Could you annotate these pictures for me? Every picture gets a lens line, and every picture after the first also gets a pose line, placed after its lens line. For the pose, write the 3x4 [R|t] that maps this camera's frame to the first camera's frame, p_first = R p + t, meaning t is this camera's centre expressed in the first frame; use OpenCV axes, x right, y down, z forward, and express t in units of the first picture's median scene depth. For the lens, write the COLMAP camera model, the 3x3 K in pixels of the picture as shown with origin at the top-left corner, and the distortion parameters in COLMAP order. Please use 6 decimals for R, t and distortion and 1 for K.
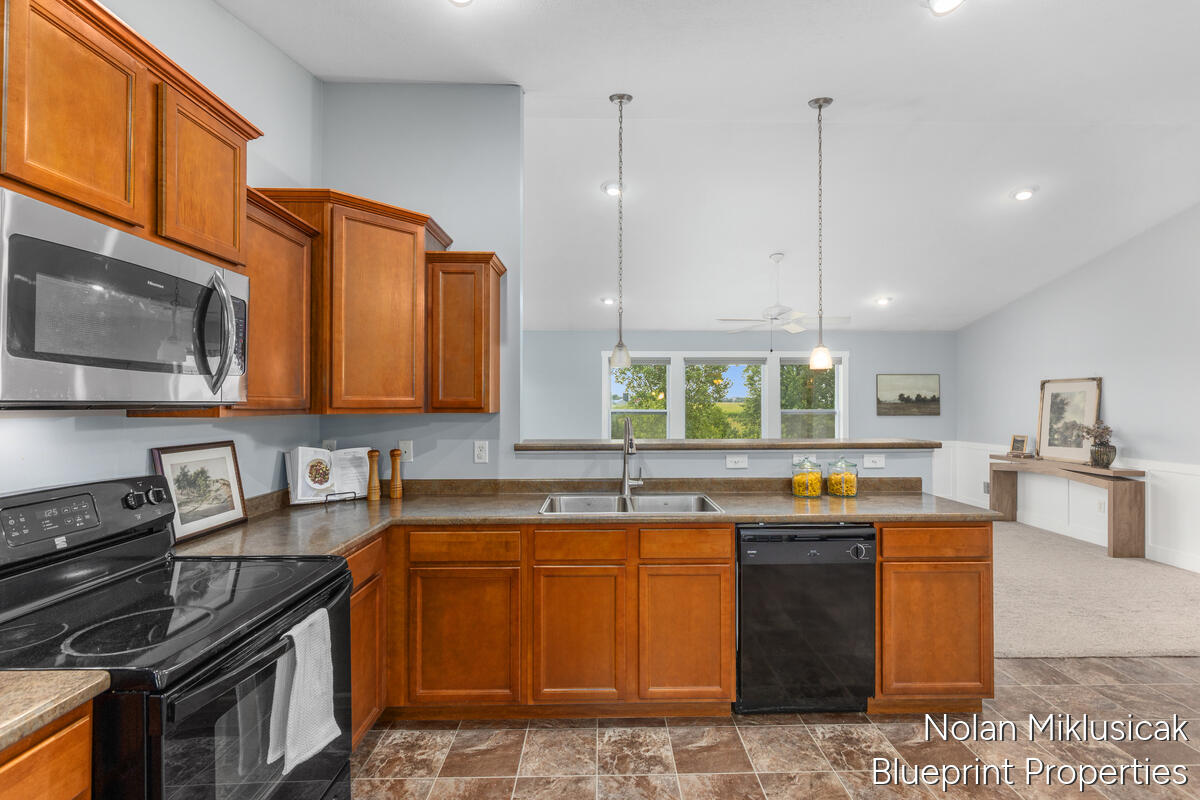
lens RADIAL K [[554.2, 0, 607.0], [0, 554.2, 390.2], [0, 0, 1]] dist [0.001104, -0.000139]
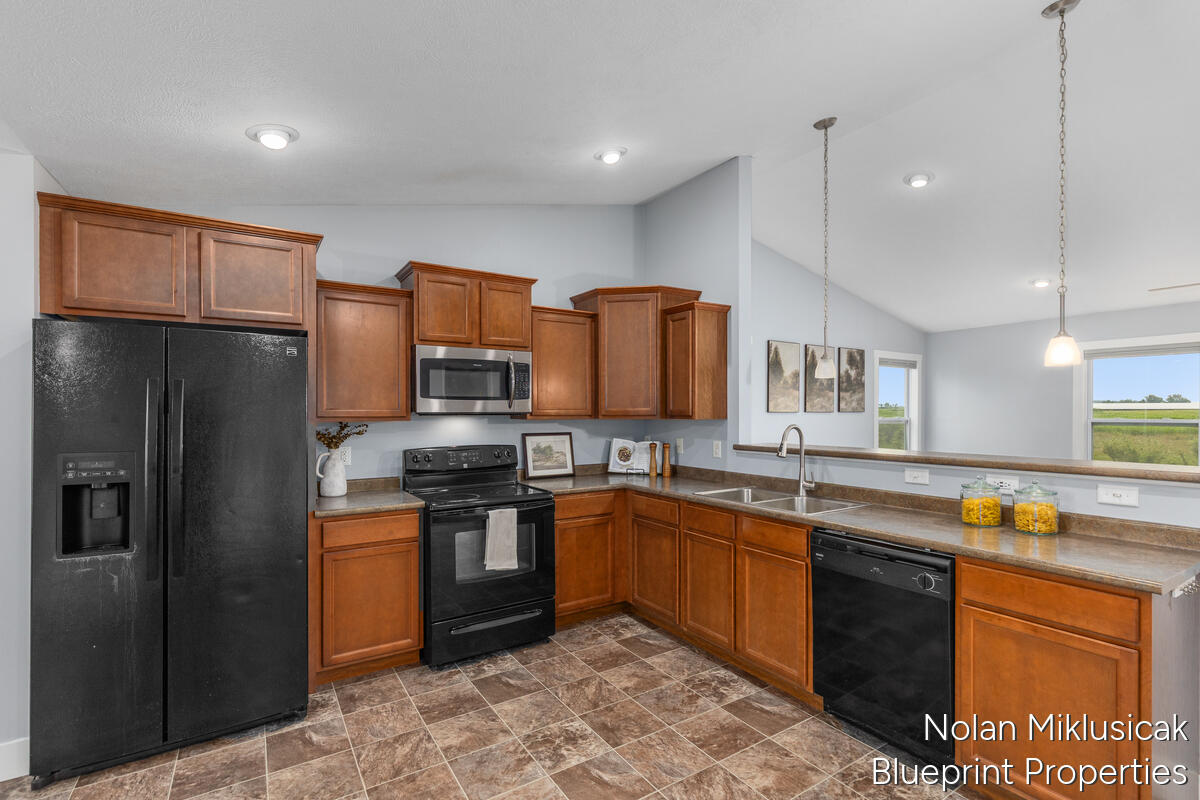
lens RADIAL K [[547.9, 0, 600.0], [0, 547.9, 400.0], [0, 0, 1]] dist [0.000062, -0.000467]
pose [[0.520244, -0.019620, -0.853793, 0.929913], [0.023054, 0.999694, -0.008926, 0.000004], [0.853707, -0.015040, 0.520537, 0.114738]]
